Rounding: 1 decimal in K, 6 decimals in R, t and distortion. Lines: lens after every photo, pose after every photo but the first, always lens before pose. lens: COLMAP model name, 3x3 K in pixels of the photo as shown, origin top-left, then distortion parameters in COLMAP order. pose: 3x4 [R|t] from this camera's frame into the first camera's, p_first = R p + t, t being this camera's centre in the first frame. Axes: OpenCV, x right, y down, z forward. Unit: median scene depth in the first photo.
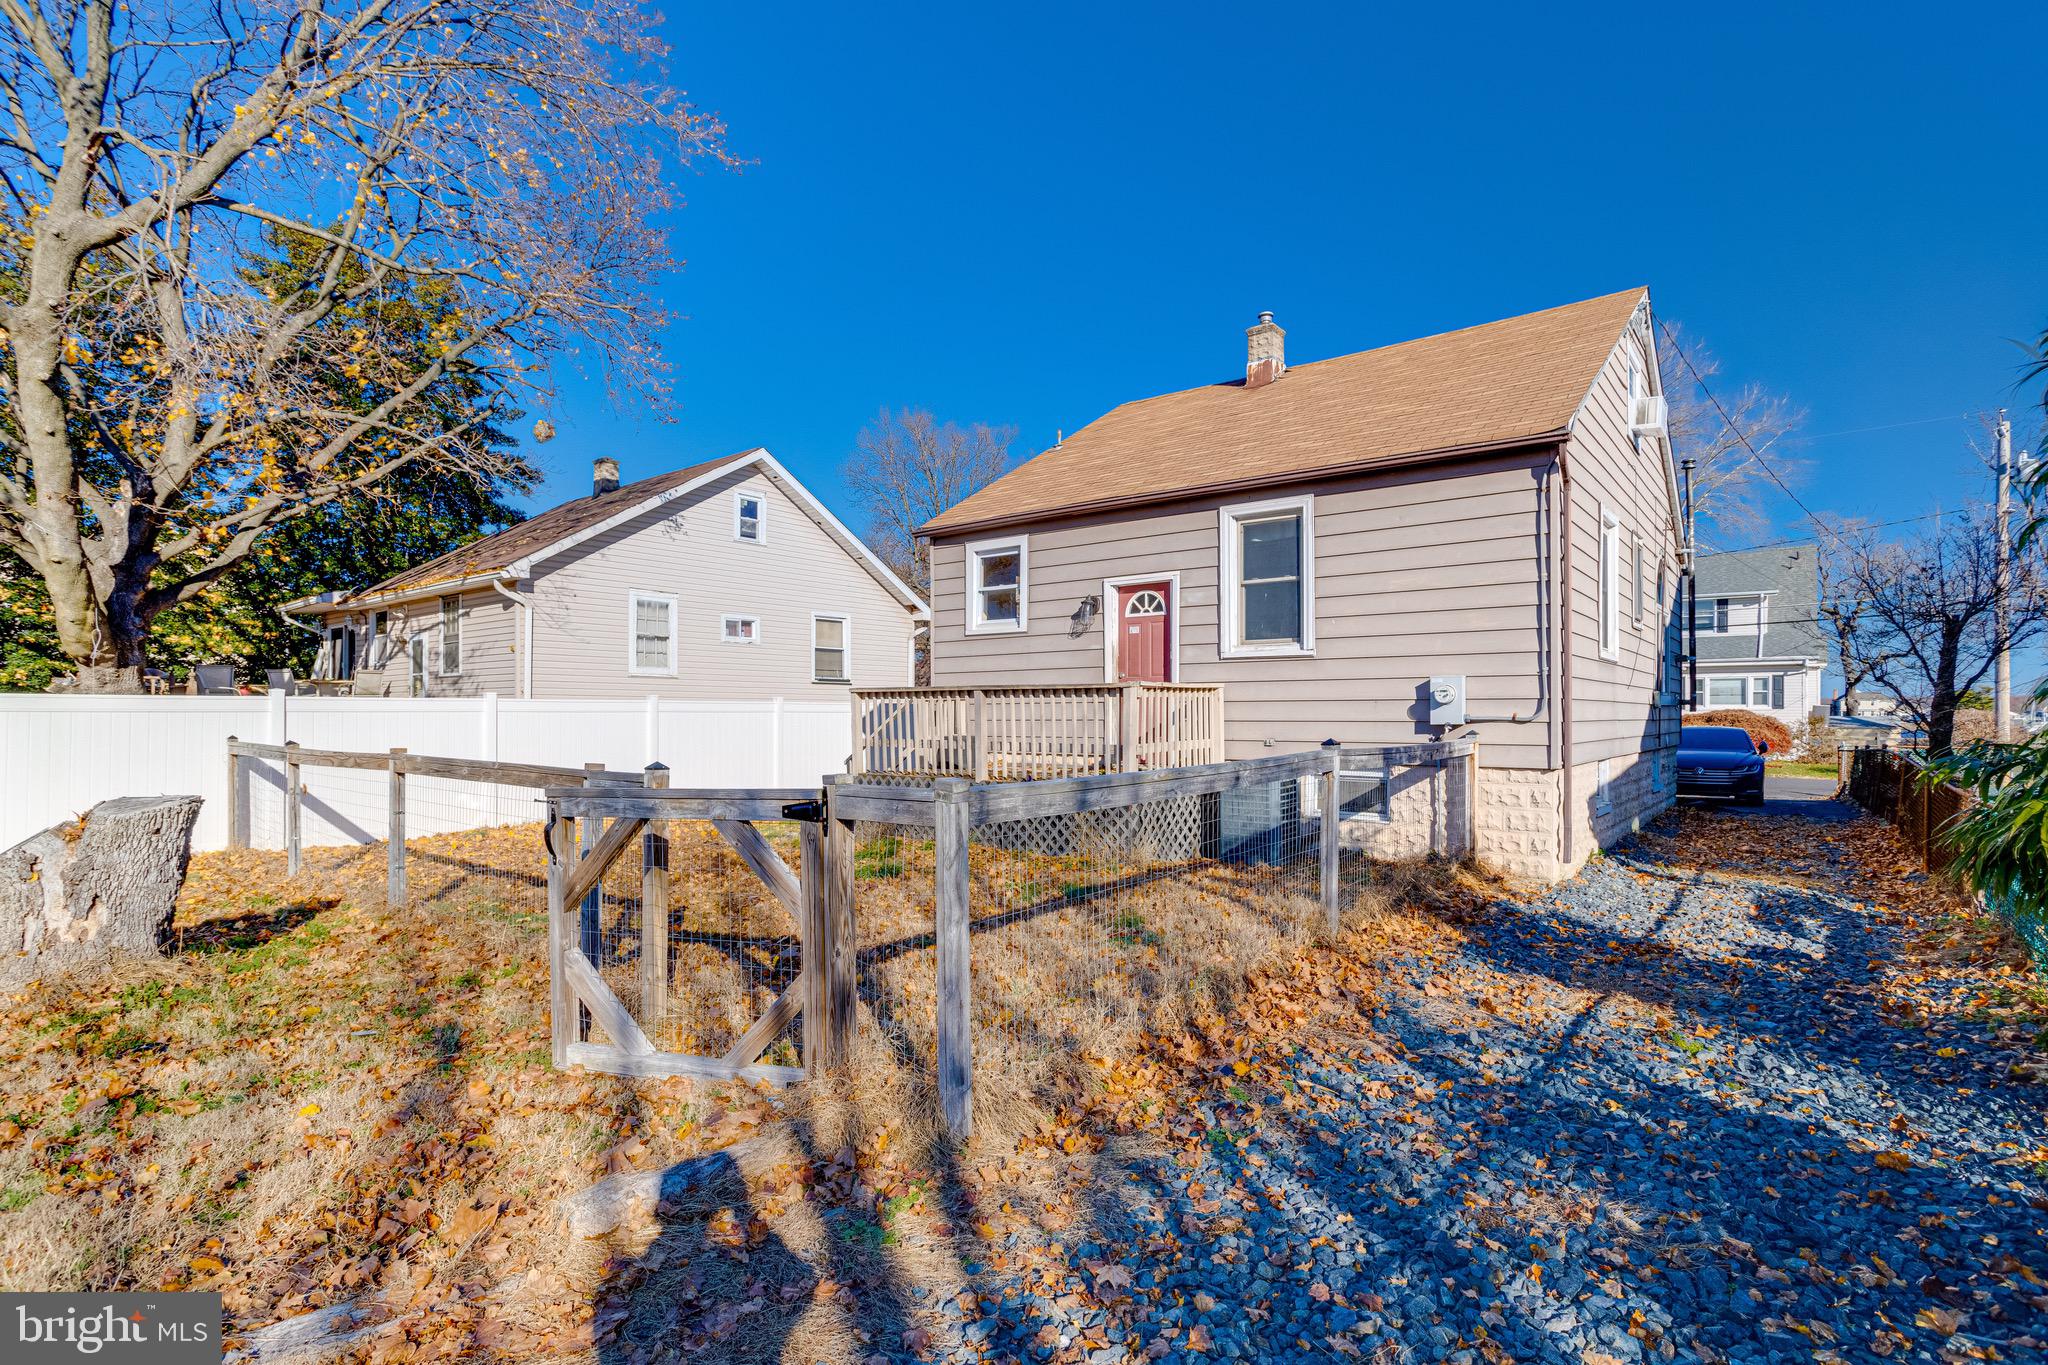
lens RADIAL K [[1002.3, 0, 1025.5], [0, 1002.3, 708.7], [0, 0, 1]] dist [-0.042904, 0.029508]
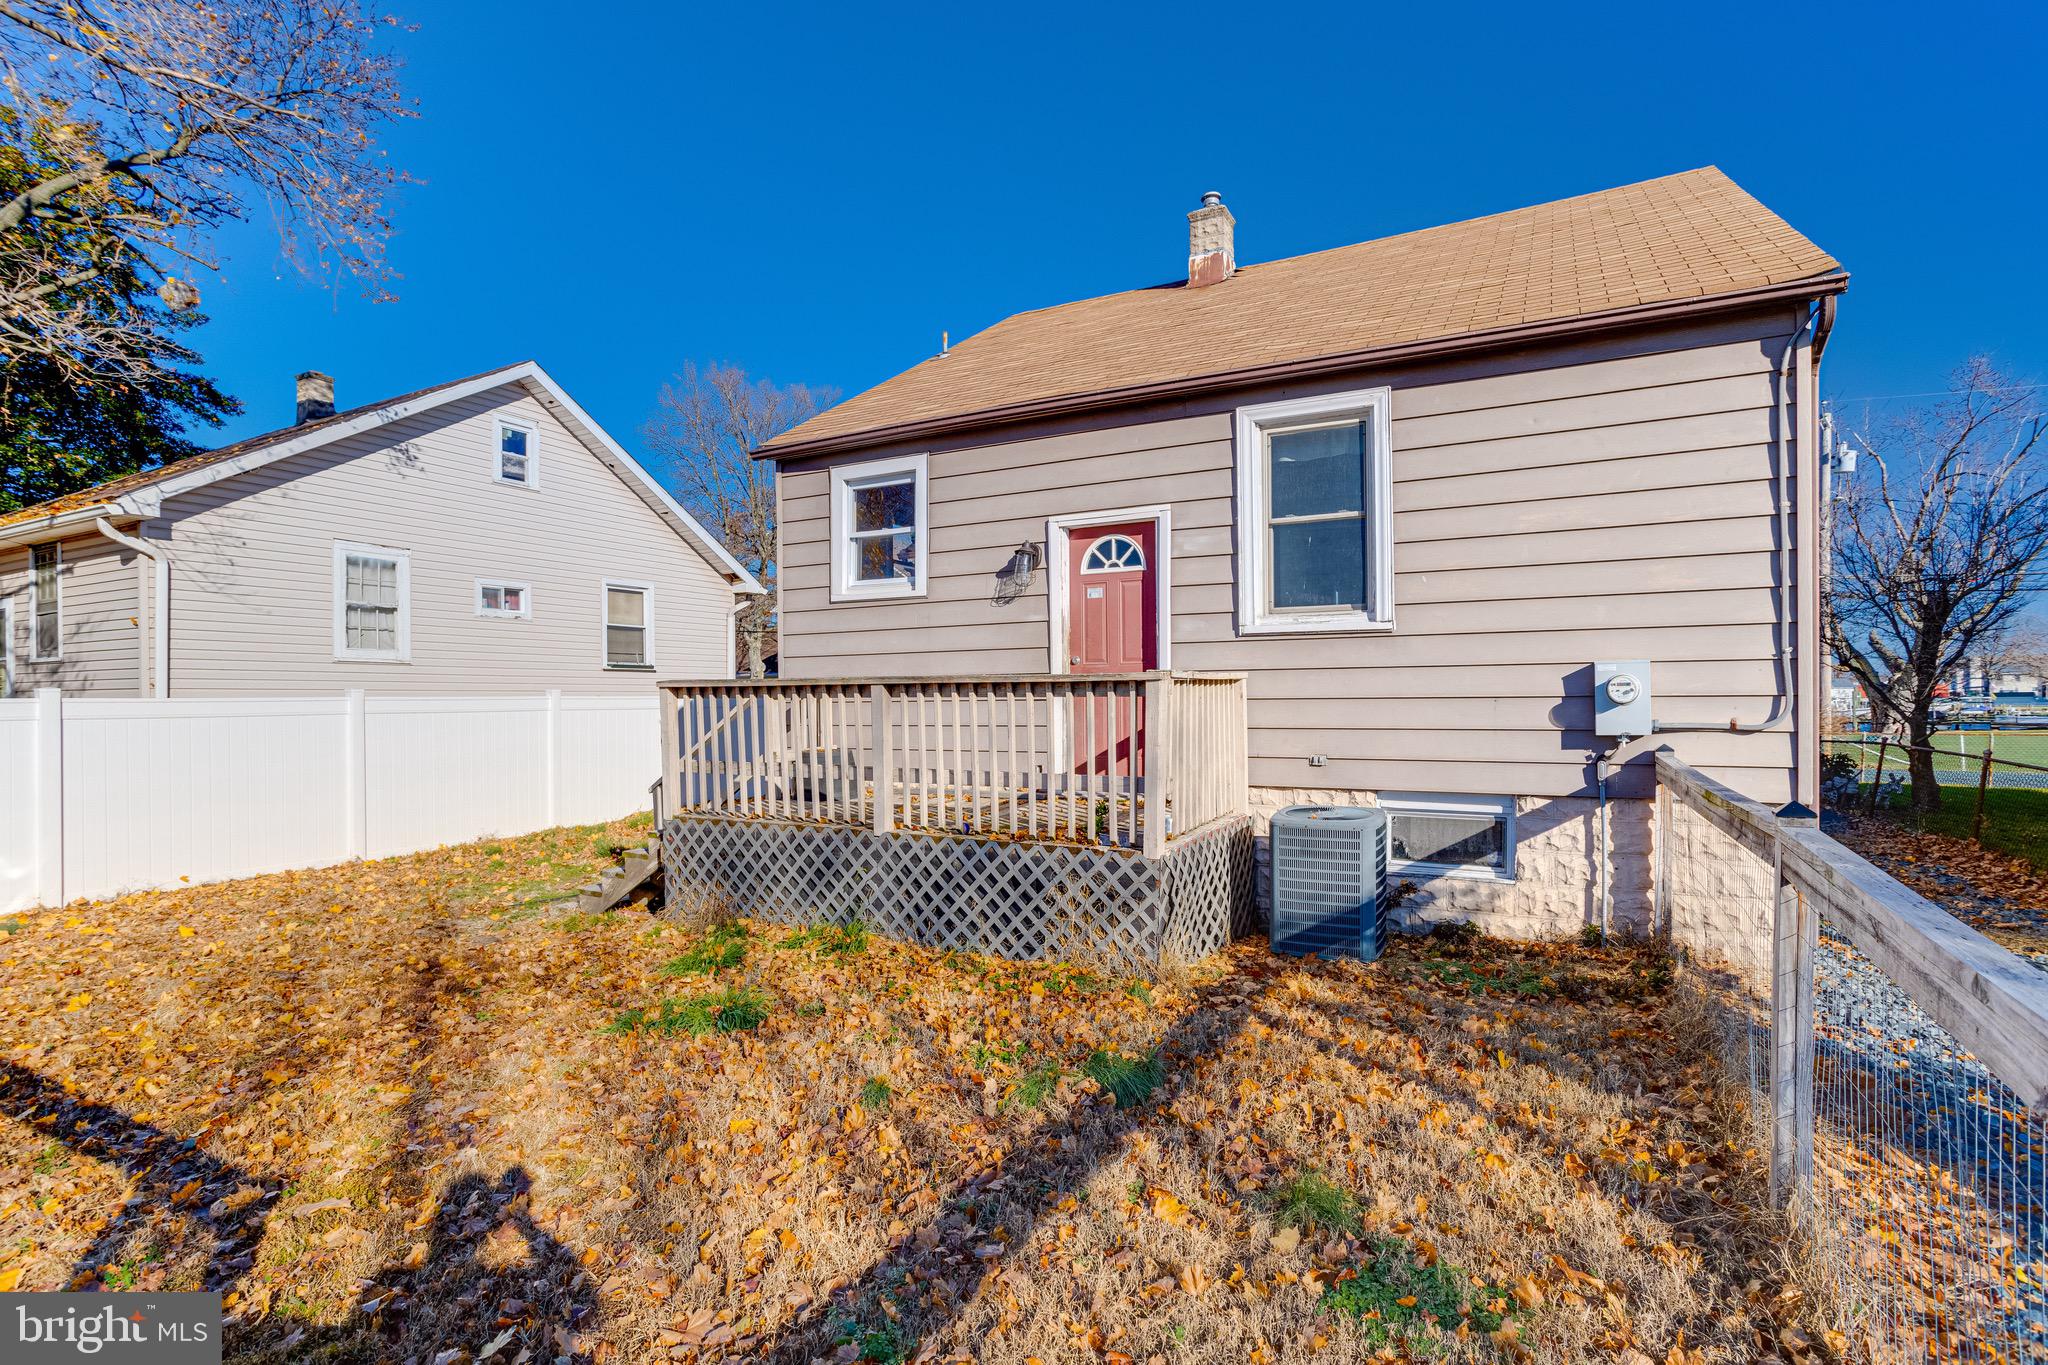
lens RADIAL K [[1000.5, 0, 1012.2], [0, 1000.5, 701.0], [0, 0, 1]] dist [-0.045475, 0.030132]
pose [[0.984718, -0.007949, 0.173974, -0.063894], [0.006522, 0.999940, 0.008775, -0.011689], [-0.174034, -0.007506, 0.984711, 0.337785]]
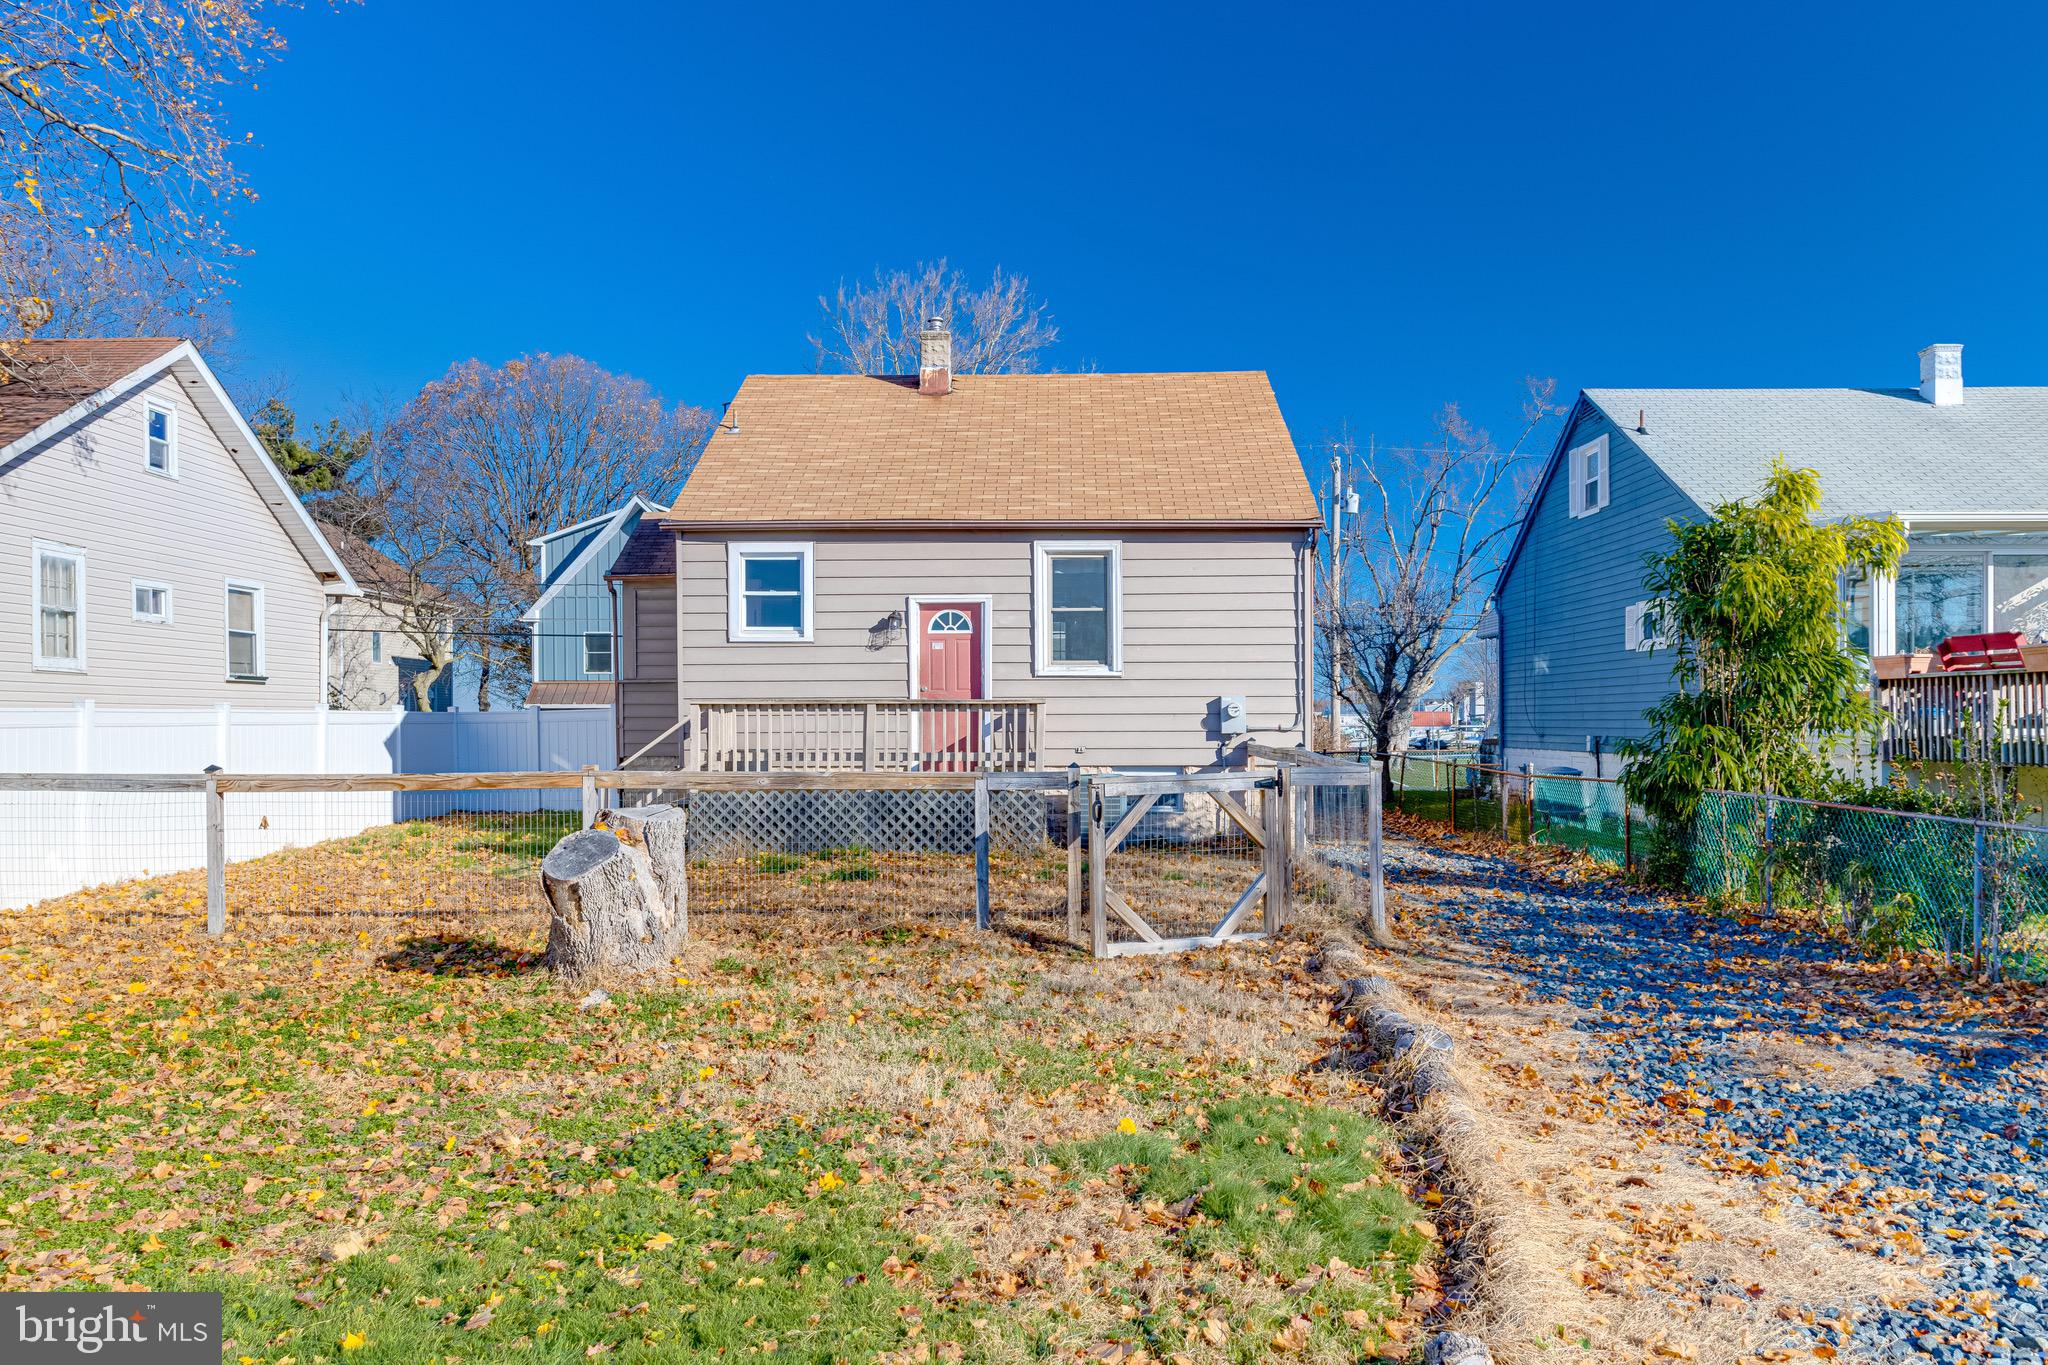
lens RADIAL K [[1489.1, 0, 1017.6], [0, 1489.1, 726.0], [0, 0, 1]] dist [0.002309, 0.002822]
pose [[0.797270, -0.004514, 0.603606, -0.756735], [-0.000643, 0.999965, 0.008328, -0.007539], [-0.603622, -0.007027, 0.797239, -0.293175]]
